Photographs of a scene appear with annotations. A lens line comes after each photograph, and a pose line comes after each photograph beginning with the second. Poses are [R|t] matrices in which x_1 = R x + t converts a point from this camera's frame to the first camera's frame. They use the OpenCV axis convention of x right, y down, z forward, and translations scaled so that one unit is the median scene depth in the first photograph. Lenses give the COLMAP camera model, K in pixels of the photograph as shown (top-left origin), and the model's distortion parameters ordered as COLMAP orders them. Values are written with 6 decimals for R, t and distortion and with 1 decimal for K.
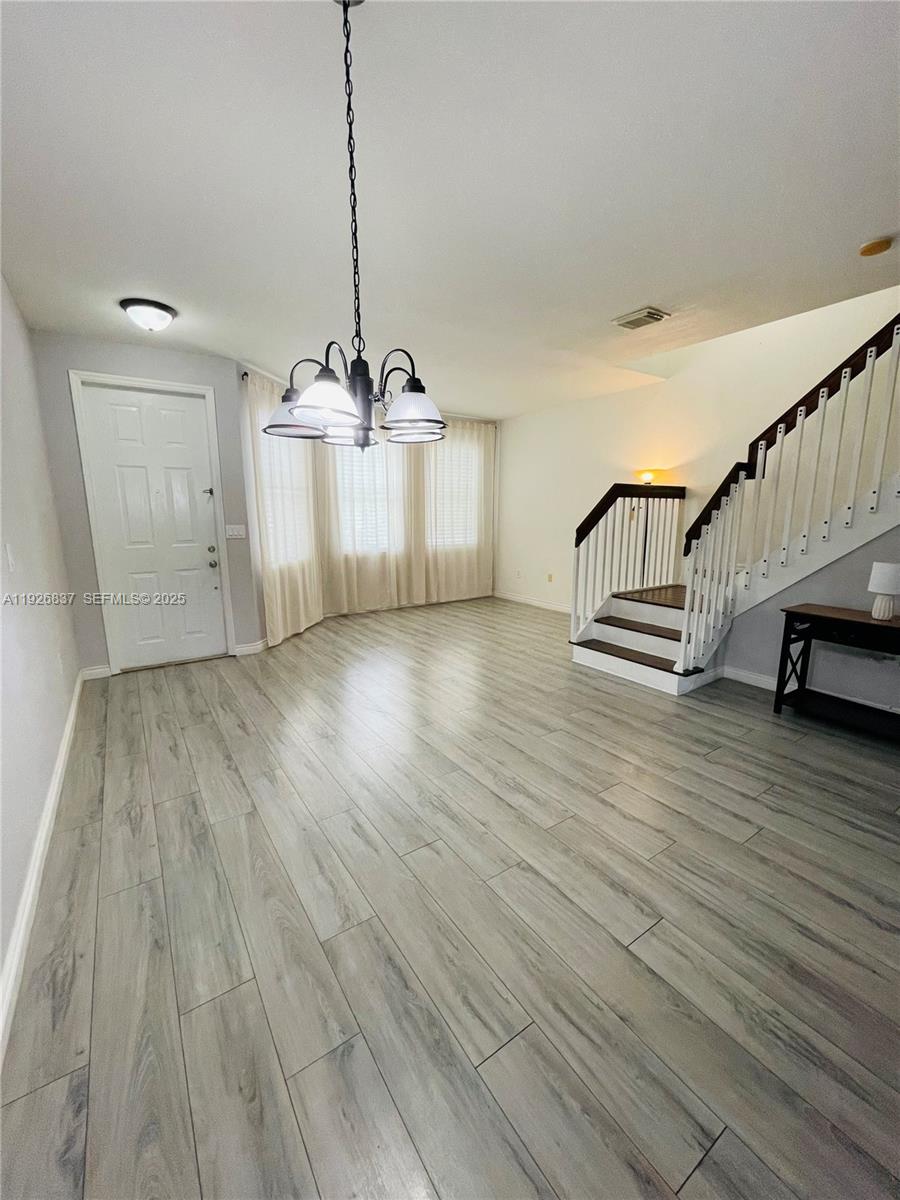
lens RADIAL K [[482.9, 0, 449.8], [0, 482.9, 598.3], [0, 0, 1]] dist [0.000106, -0.000072]
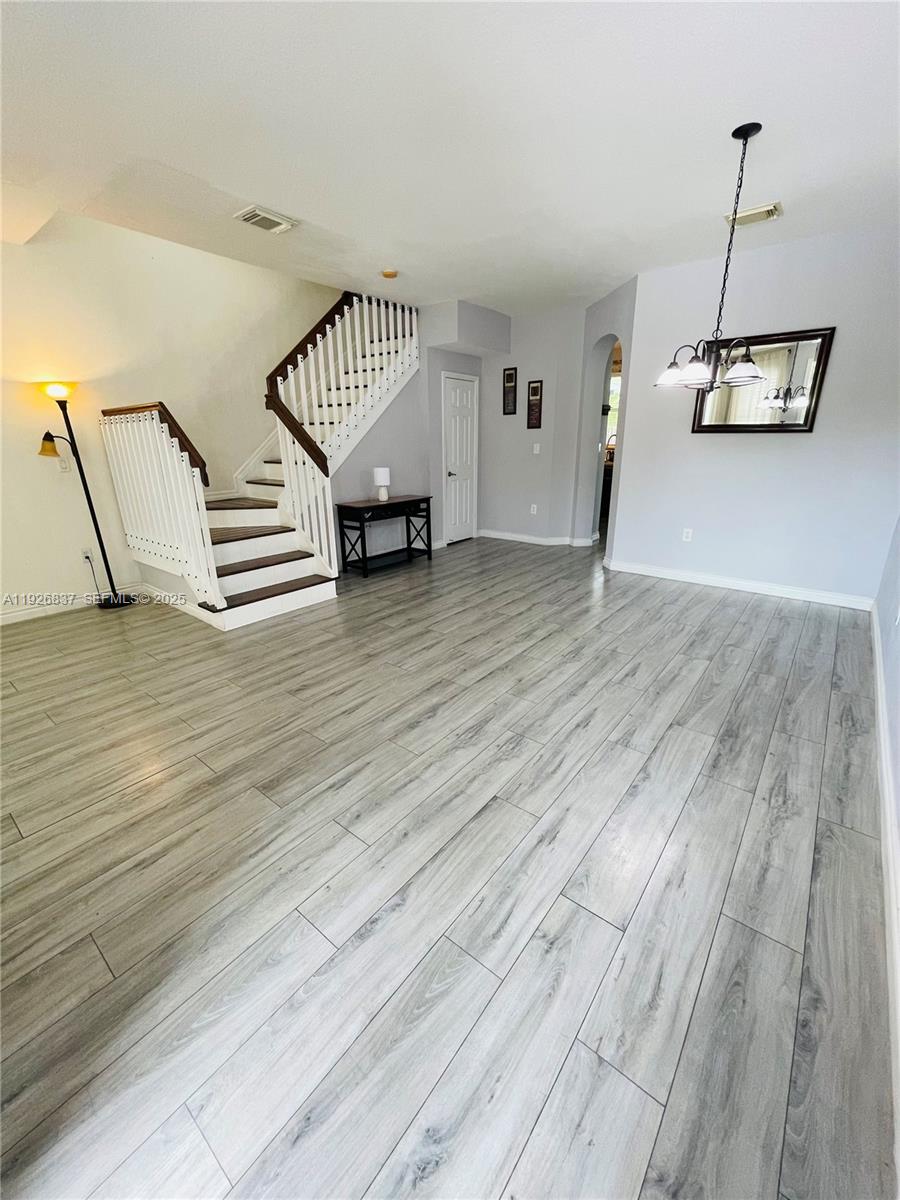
lens RADIAL K [[482.9, 0, 449.8], [0, 482.9, 598.3], [0, 0, 1]] dist [0.000106, -0.000072]
pose [[-0.294351, -0.291605, 0.910123, -0.968162], [0.185660, 0.916723, 0.353765, -0.229633], [-0.937490, 0.273104, -0.215699, 1.369307]]
